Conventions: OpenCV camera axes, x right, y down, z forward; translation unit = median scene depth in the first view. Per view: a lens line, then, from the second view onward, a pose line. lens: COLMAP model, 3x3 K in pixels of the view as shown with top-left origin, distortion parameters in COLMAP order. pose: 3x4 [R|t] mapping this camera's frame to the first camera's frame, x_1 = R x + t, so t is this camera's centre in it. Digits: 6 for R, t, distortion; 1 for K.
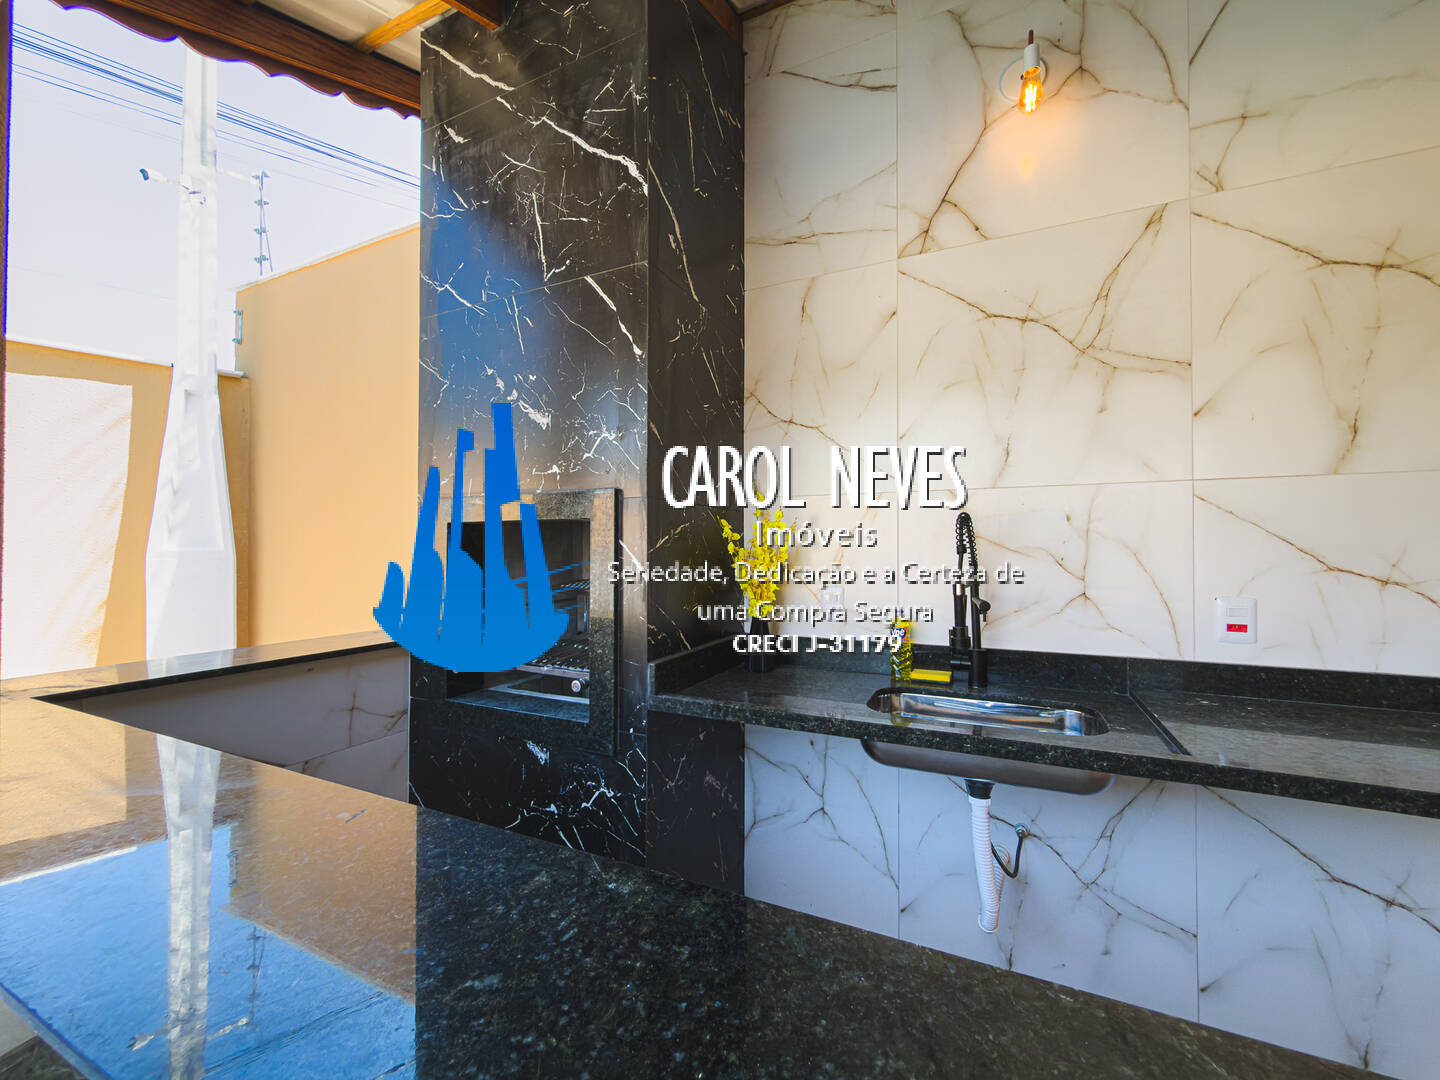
lens RADIAL K [[582.9, 0, 721.2], [0, 582.9, 543.2], [0, 0, 1]] dist [0.004633, -0.000177]
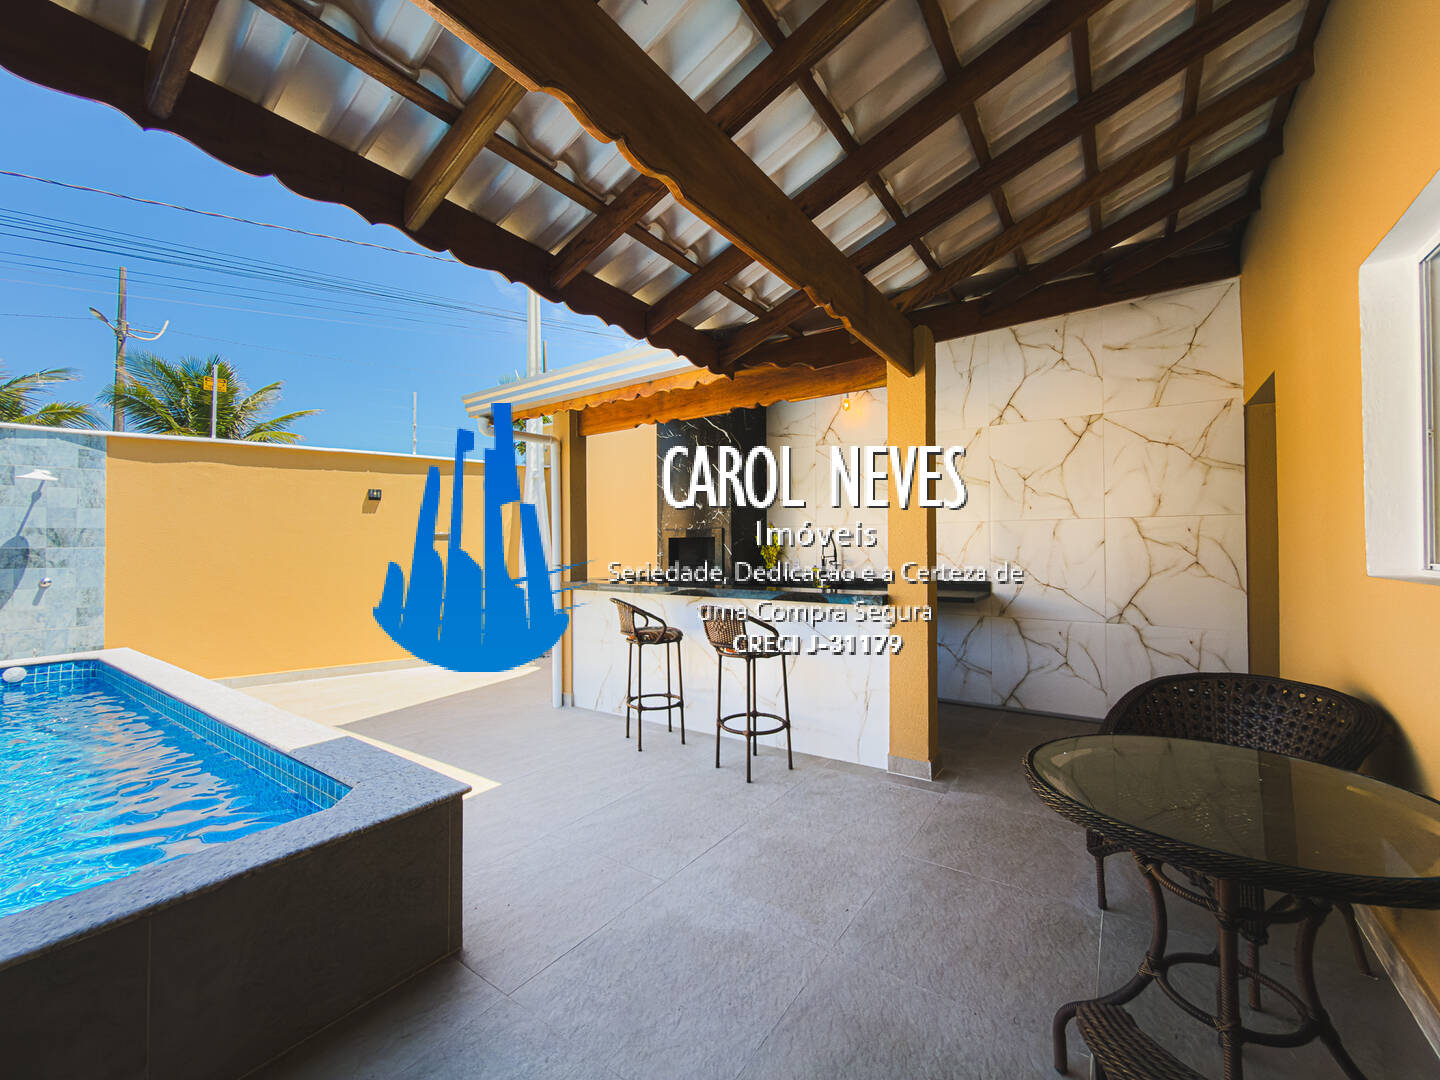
lens RADIAL K [[582.9, 0, 723.5], [0, 582.9, 537.6], [0, 0, 1]] dist [0.004633, -0.000177]
pose [[0.985447, -0.011474, -0.169594, 0.357543], [0.012940, 0.999888, 0.007542, -0.058195], [0.169488, -0.009627, 0.985485, -2.092477]]
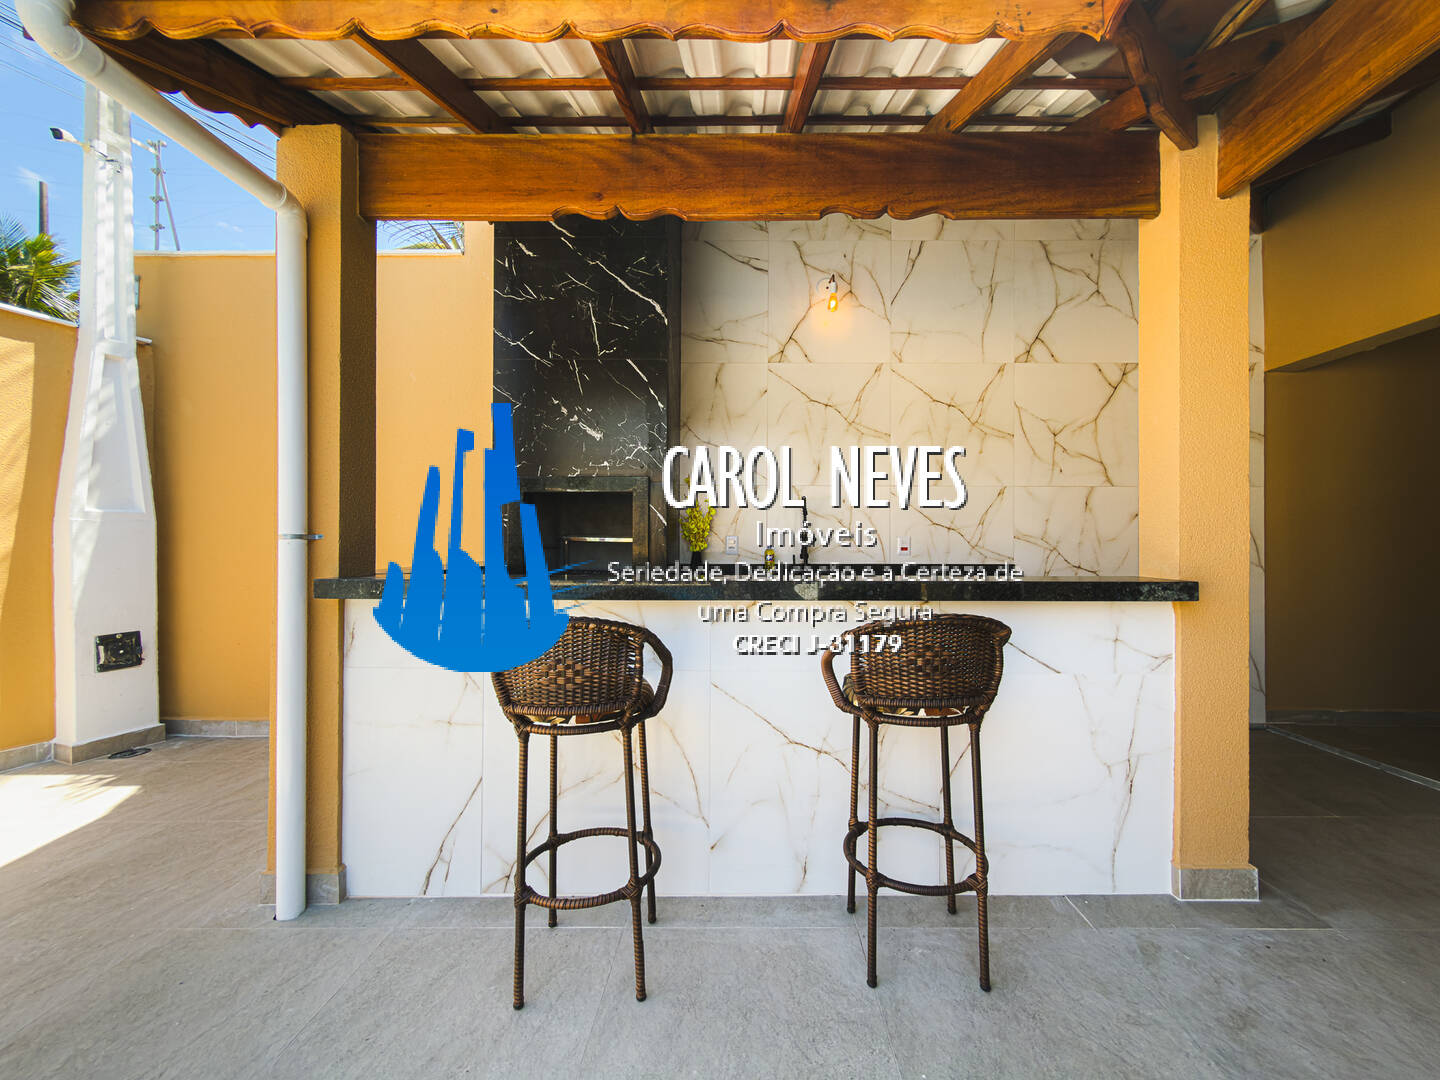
lens RADIAL K [[582.9, 0, 725.5], [0, 582.9, 535.4], [0, 0, 1]] dist [0.004633, -0.000177]
pose [[0.910631, 0.007597, 0.413150, -0.648978], [-0.011251, 0.999916, 0.006412, 0.072448], [-0.413066, -0.010487, 0.910641, -0.731741]]
